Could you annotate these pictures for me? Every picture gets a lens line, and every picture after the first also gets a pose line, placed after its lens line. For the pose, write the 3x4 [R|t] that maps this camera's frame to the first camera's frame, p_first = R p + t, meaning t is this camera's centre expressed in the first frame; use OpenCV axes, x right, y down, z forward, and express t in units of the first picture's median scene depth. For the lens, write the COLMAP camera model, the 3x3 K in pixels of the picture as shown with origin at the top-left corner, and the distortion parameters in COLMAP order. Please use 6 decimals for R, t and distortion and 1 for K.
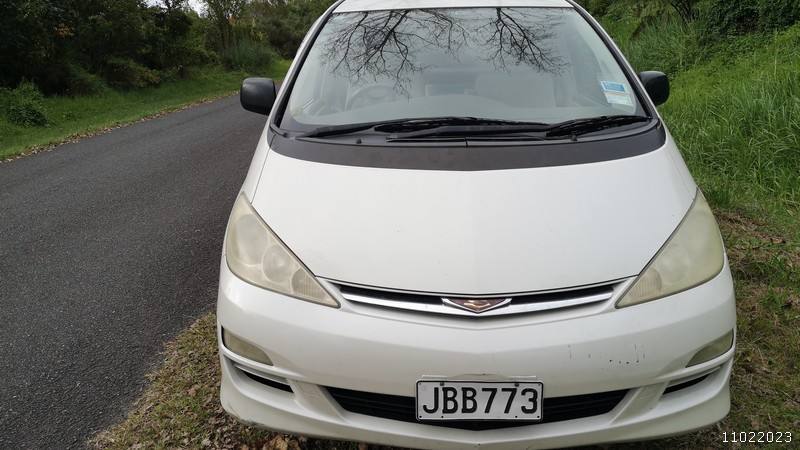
lens RADIAL K [[643.9, 0, 400.0], [0, 643.9, 225.0], [0, 0, 1]] dist [-0.005600, -0.009084]
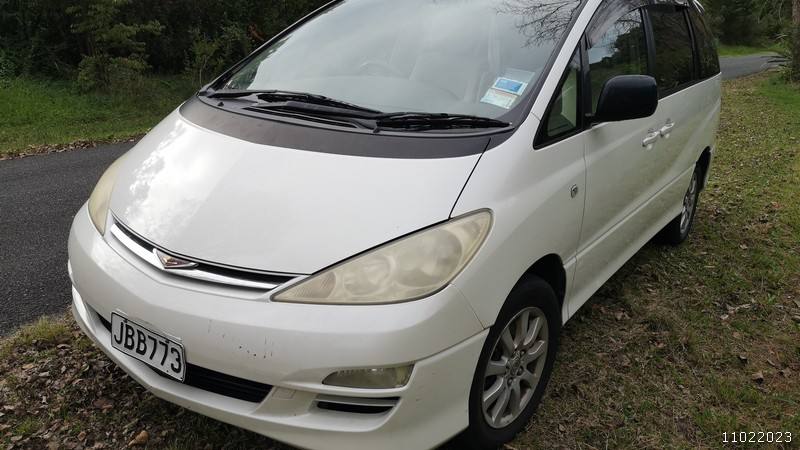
lens RADIAL K [[643.9, 0, 400.0], [0, 643.9, 225.0], [0, 0, 1]] dist [-0.005600, -0.009084]
pose [[0.856551, 0.217044, -0.468201, 0.922397], [-0.204453, 0.975741, 0.078288, -0.095552], [0.473835, 0.028667, 0.880147, 0.233640]]
